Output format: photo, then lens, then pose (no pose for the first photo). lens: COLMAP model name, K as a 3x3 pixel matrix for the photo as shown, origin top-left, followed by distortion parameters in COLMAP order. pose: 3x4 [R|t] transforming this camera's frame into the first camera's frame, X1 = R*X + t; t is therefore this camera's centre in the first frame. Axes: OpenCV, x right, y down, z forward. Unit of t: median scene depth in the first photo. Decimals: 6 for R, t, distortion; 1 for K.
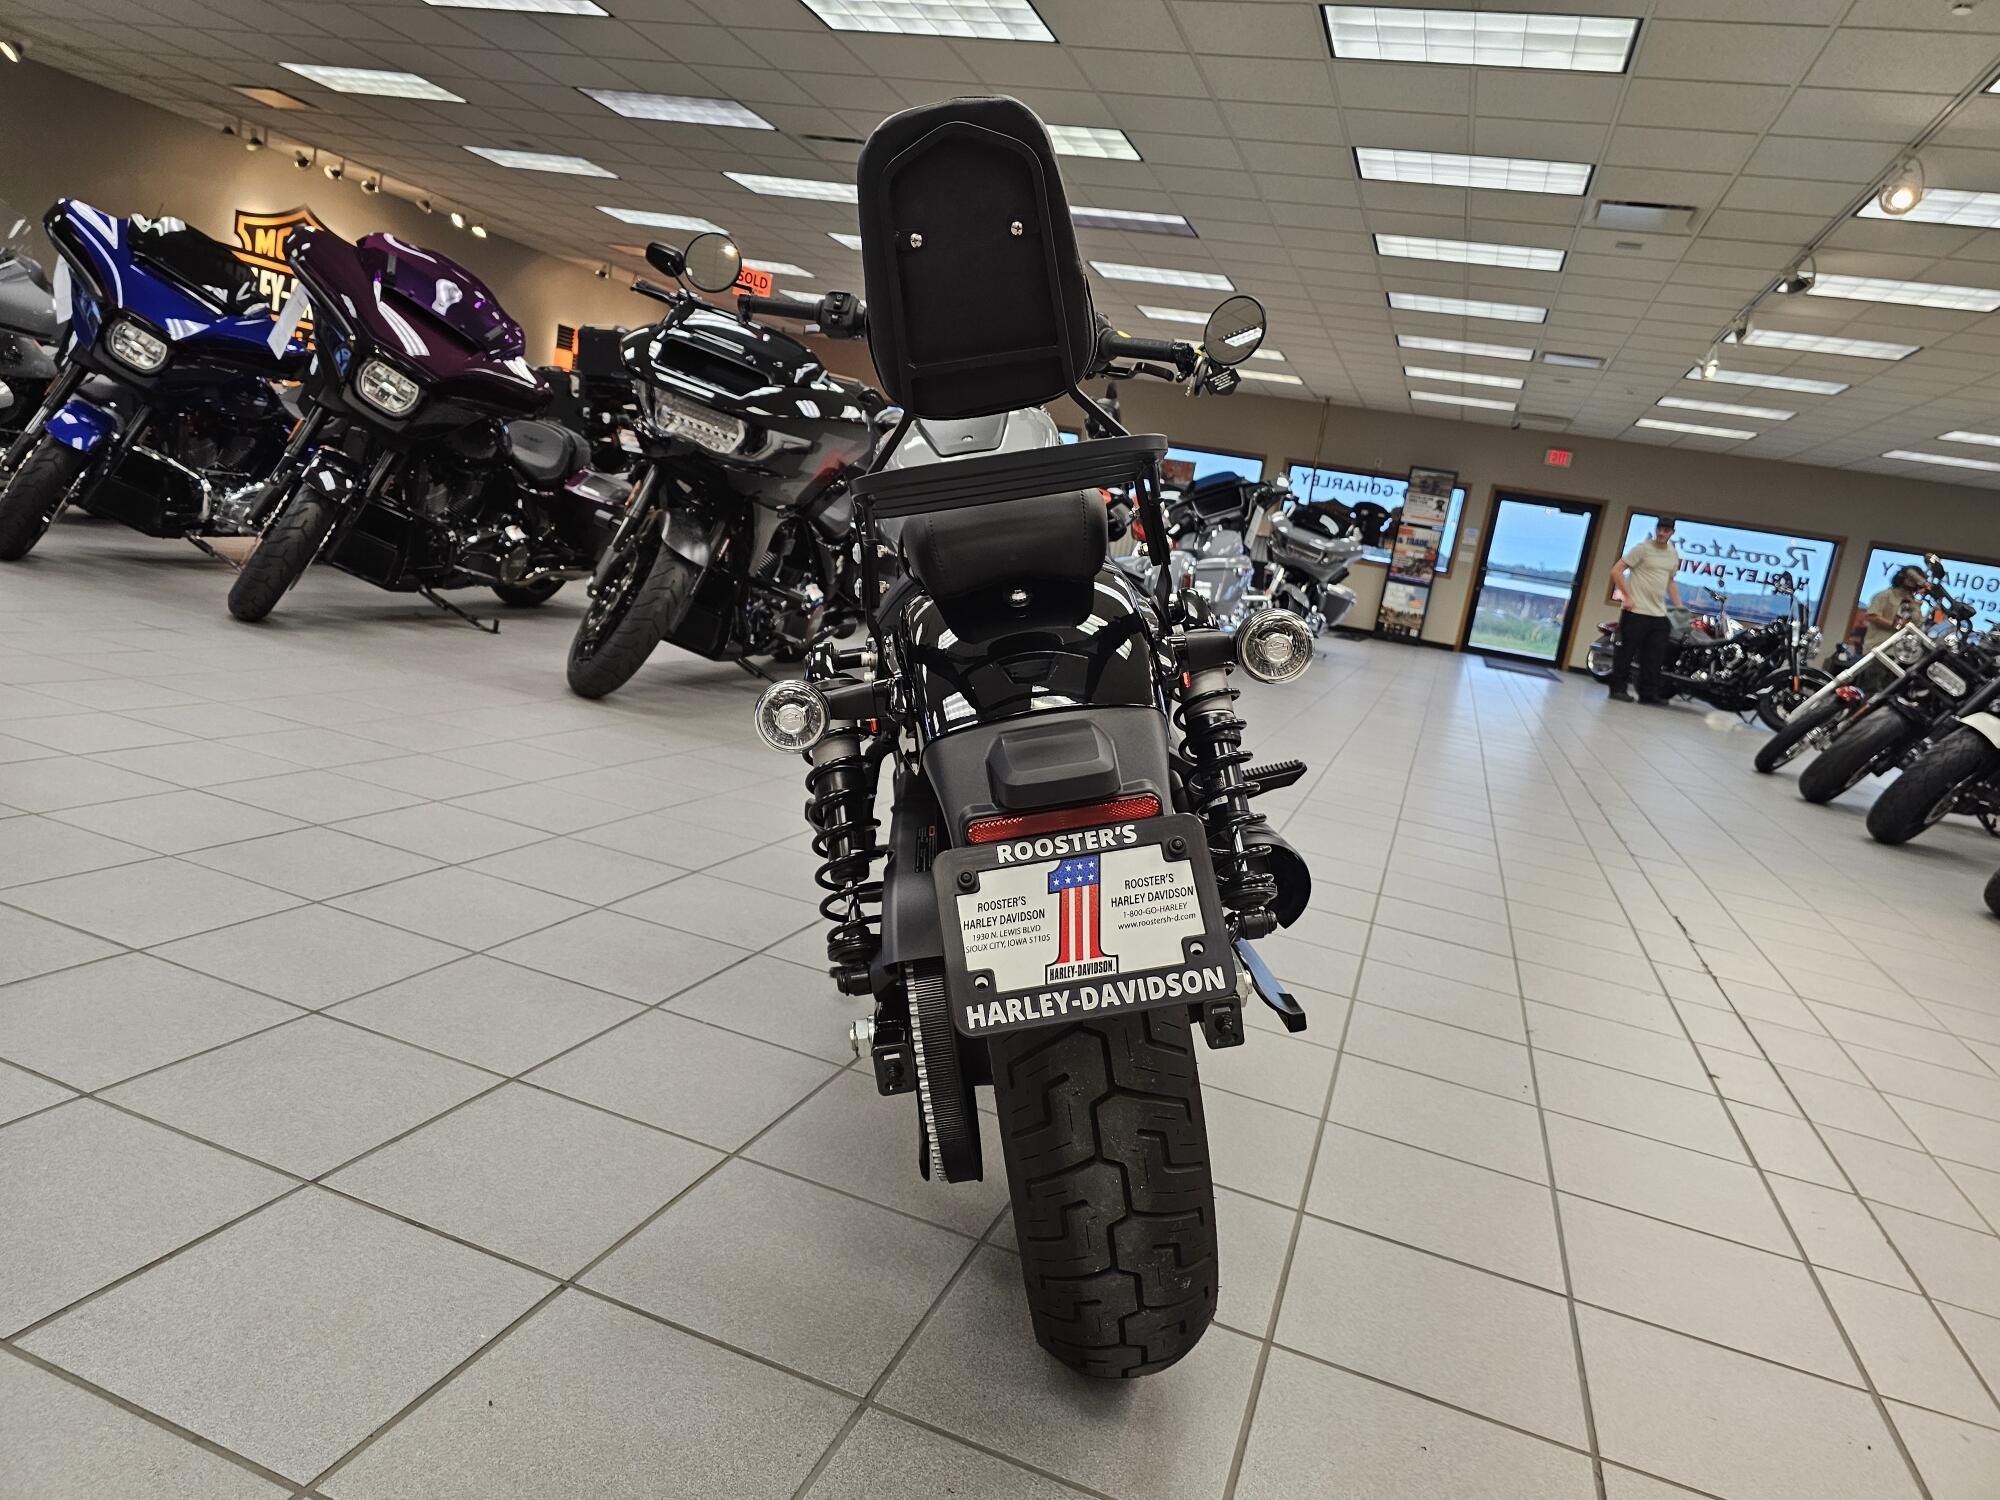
lens RADIAL K [[1356.8, 0, 975.0], [0, 1356.8, 714.9], [0, 0, 1]] dist [0.048962, -0.047796]
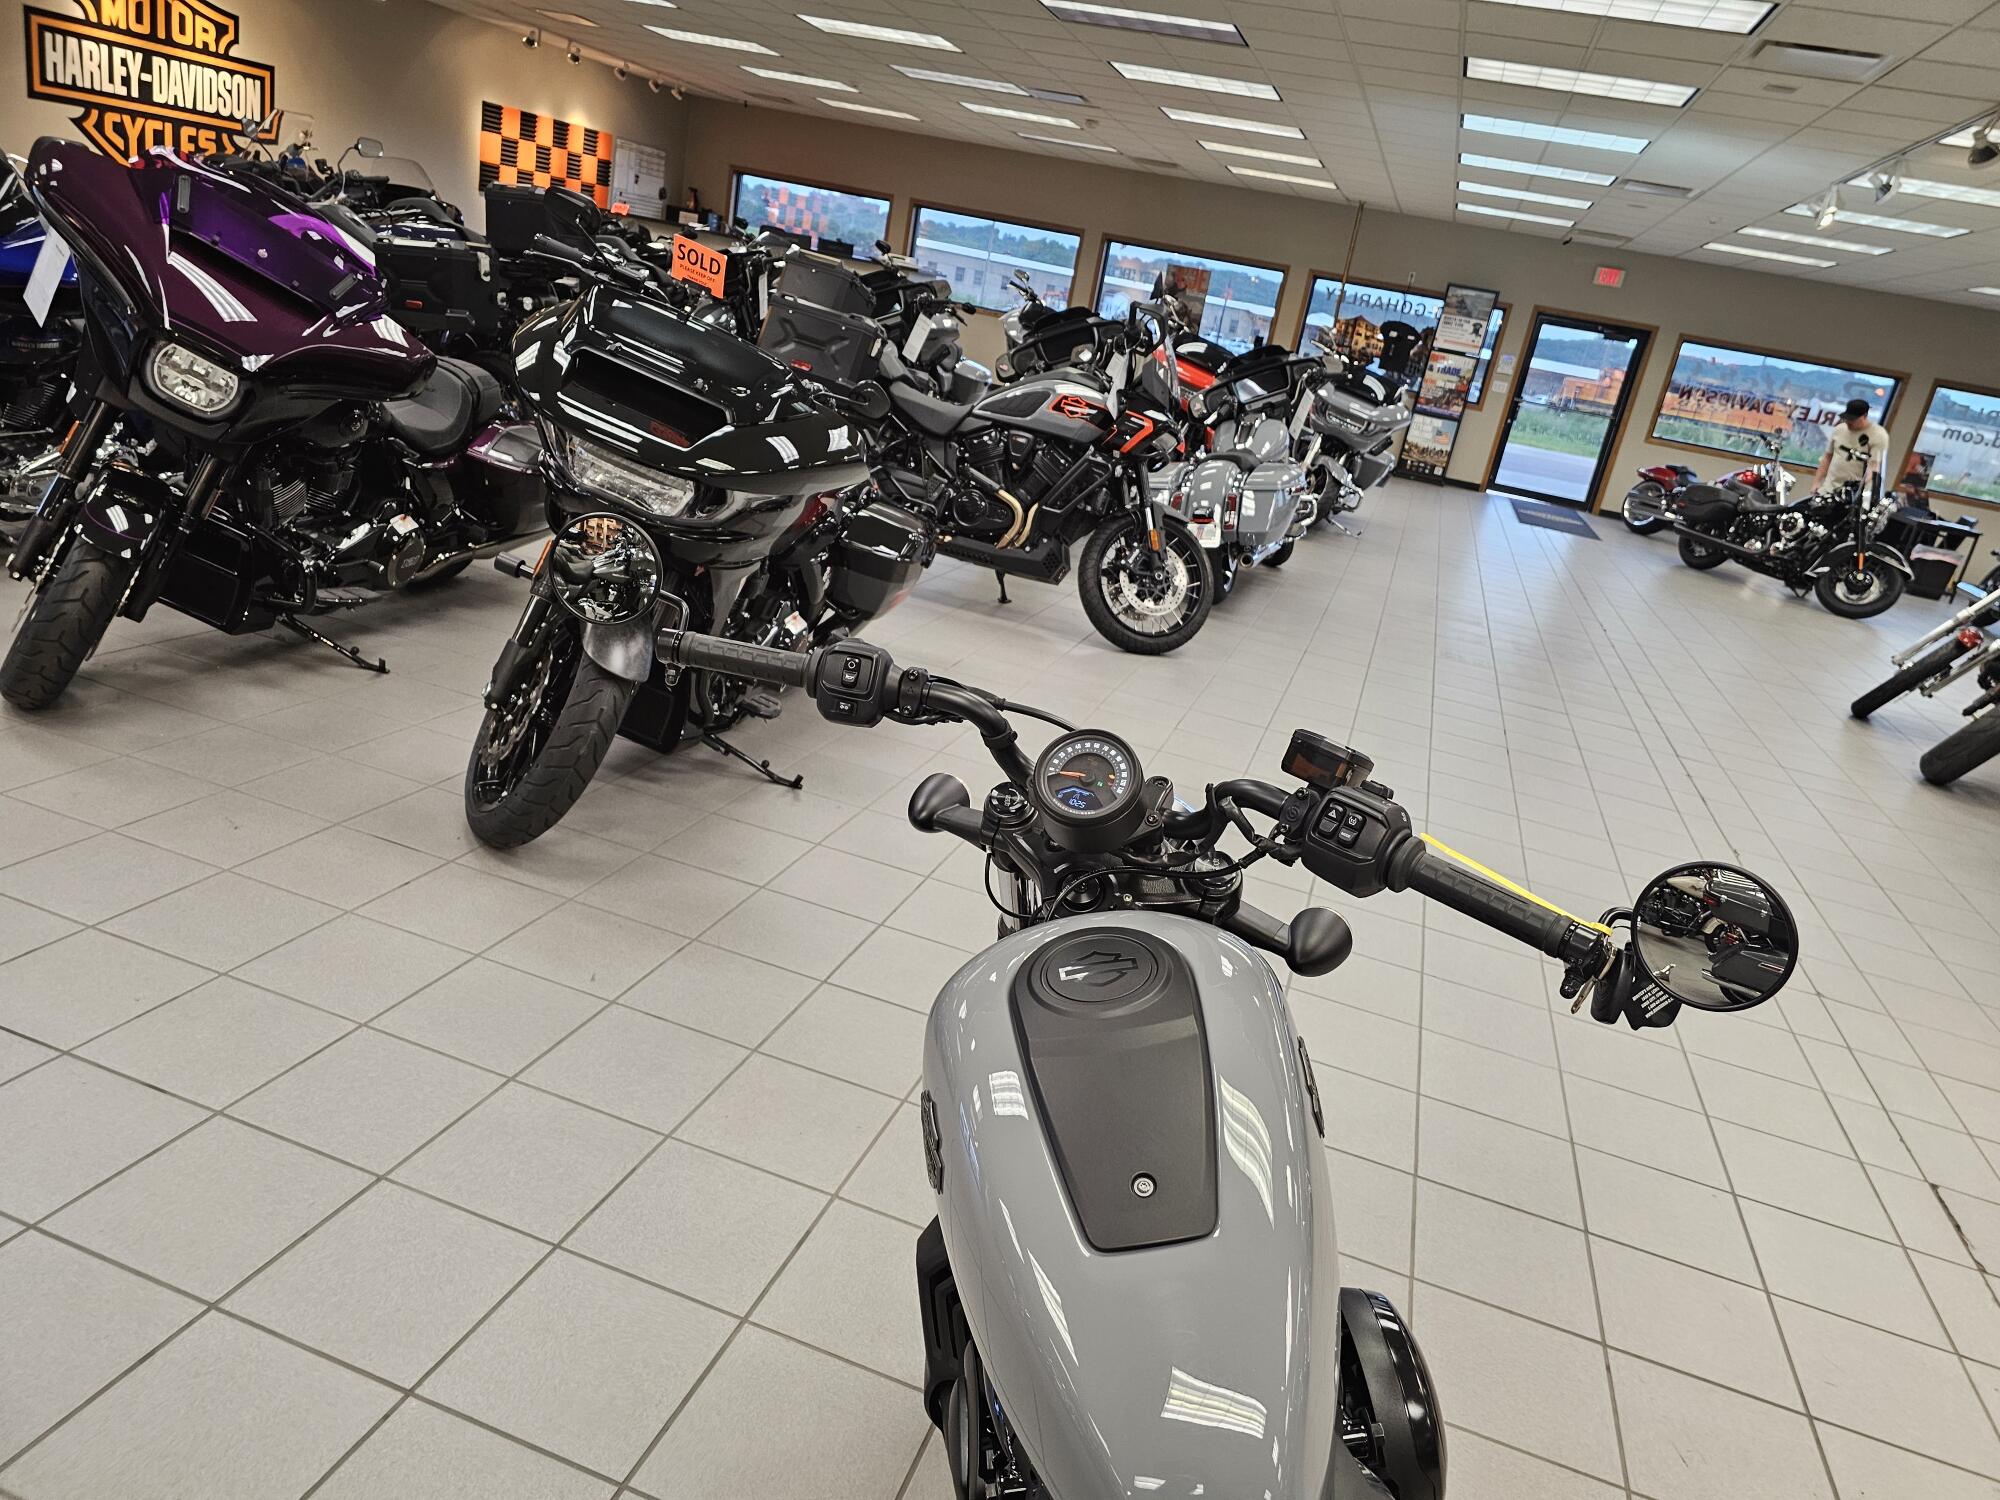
lens RADIAL K [[1359.3, 0, 1004.8], [0, 1359.3, 737.3], [0, 0, 1]] dist [0.041203, -0.037591]
pose [[0.999323, -0.000405, 0.036786, -0.031998], [-0.006290, 0.983333, 0.181705, -0.200212], [-0.036247, -0.181814, 0.982665, 0.257891]]
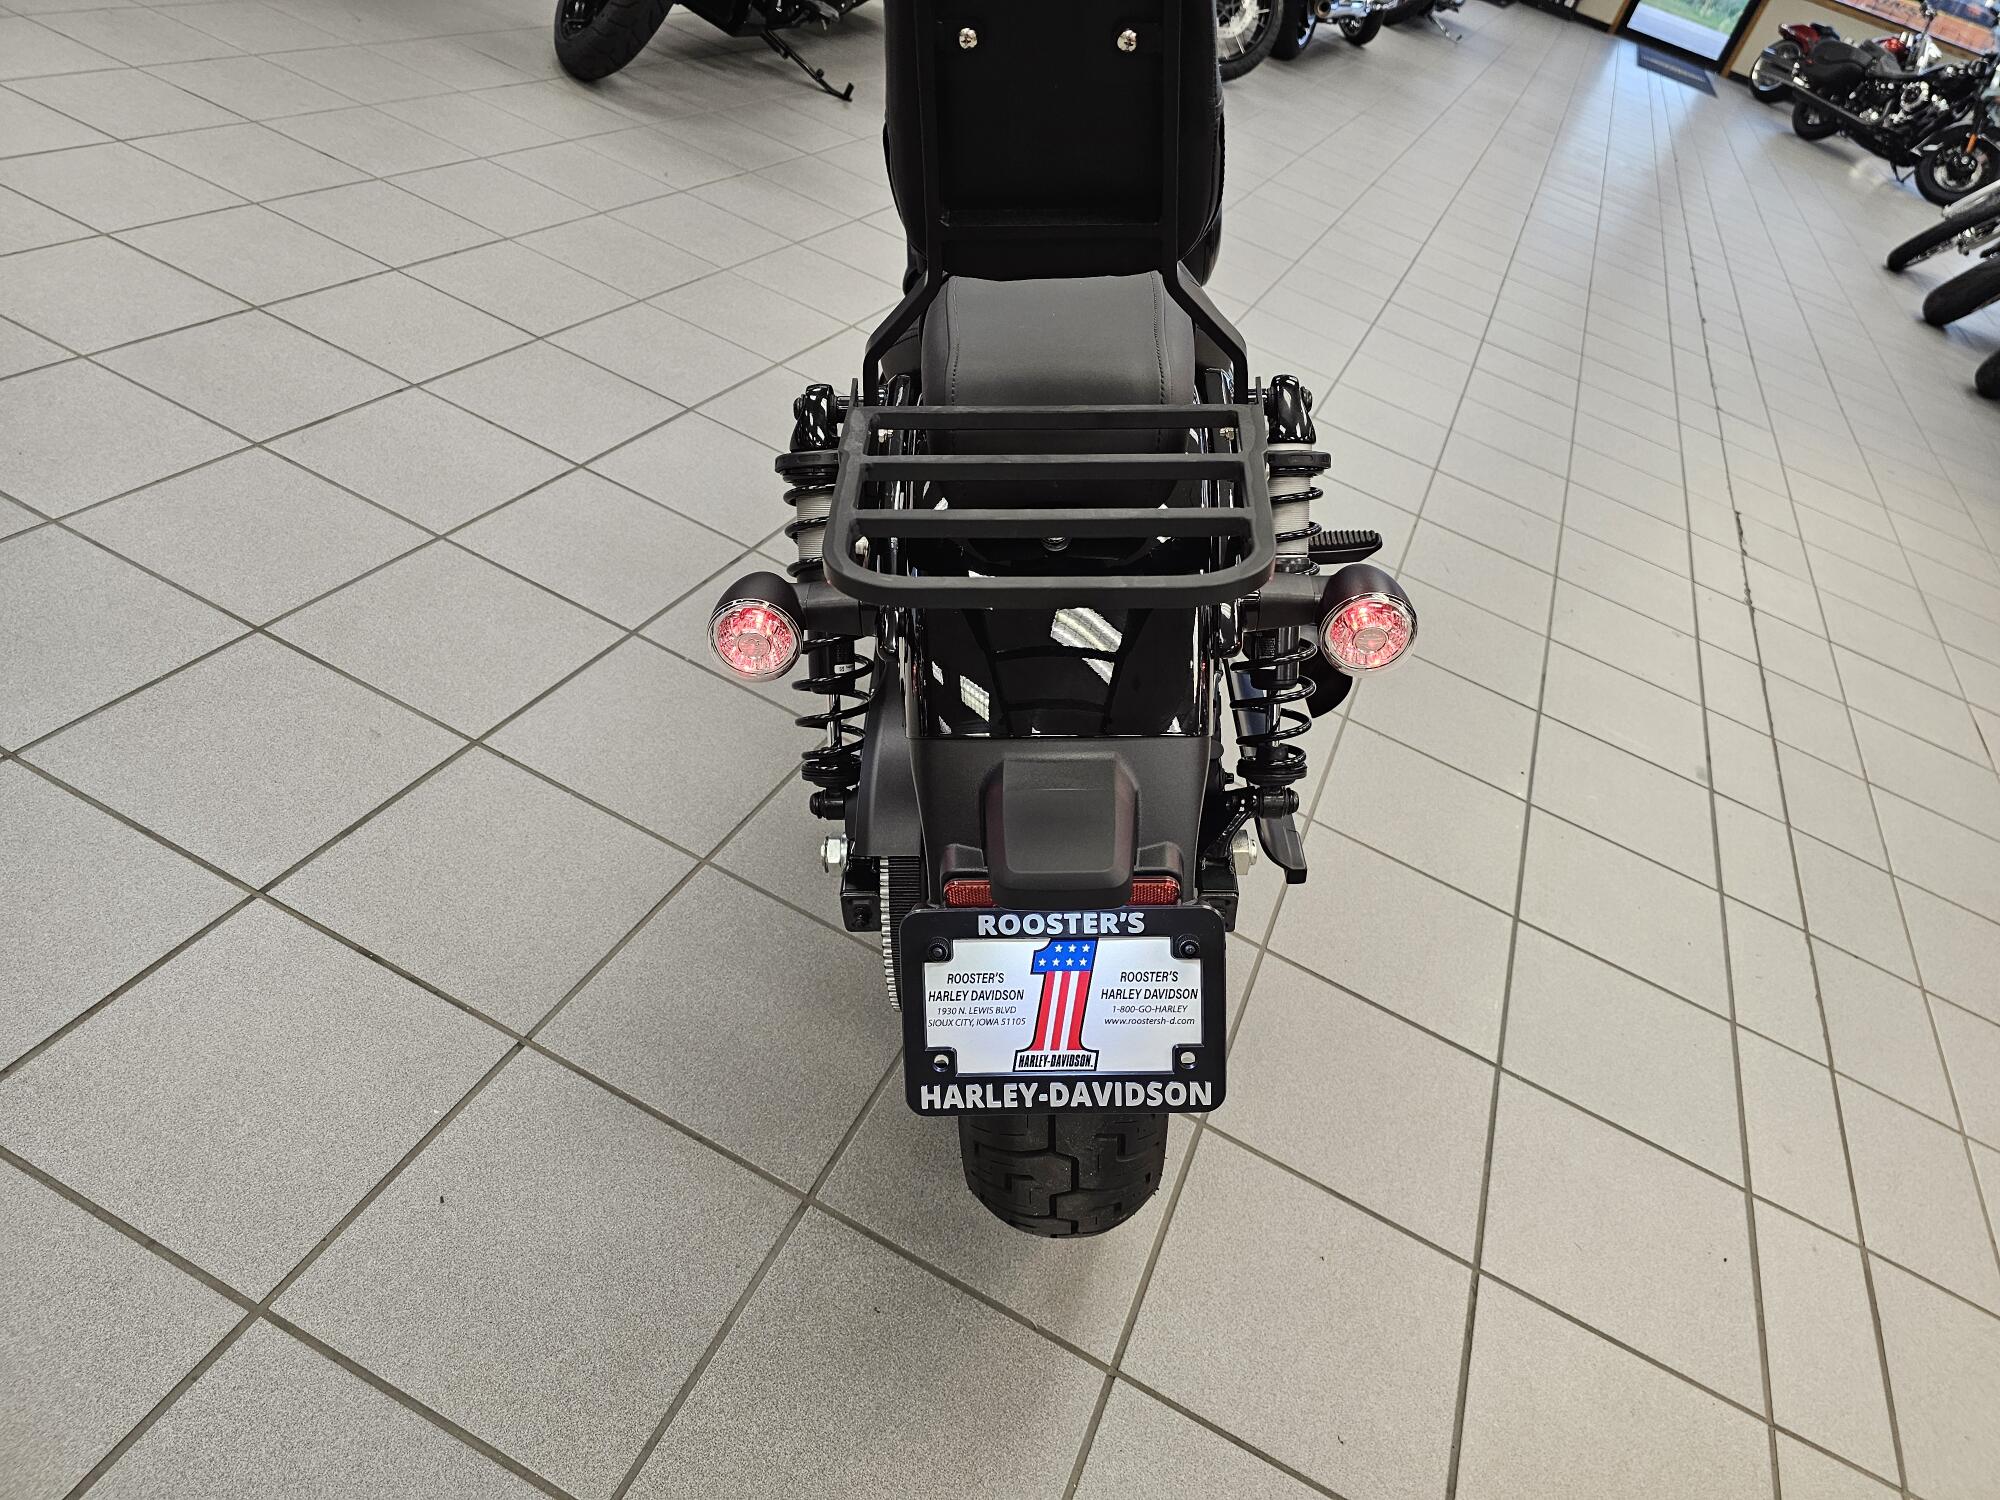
lens RADIAL K [[1359.3, 0, 1004.8], [0, 1359.3, 737.3], [0, 0, 1]] dist [0.041203, -0.037591]
pose [[0.992137, 0.120901, 0.032359, -0.001786], [-0.121810, 0.873397, 0.471530, -0.085497], [0.028746, -0.471764, 0.881256, 0.065721]]
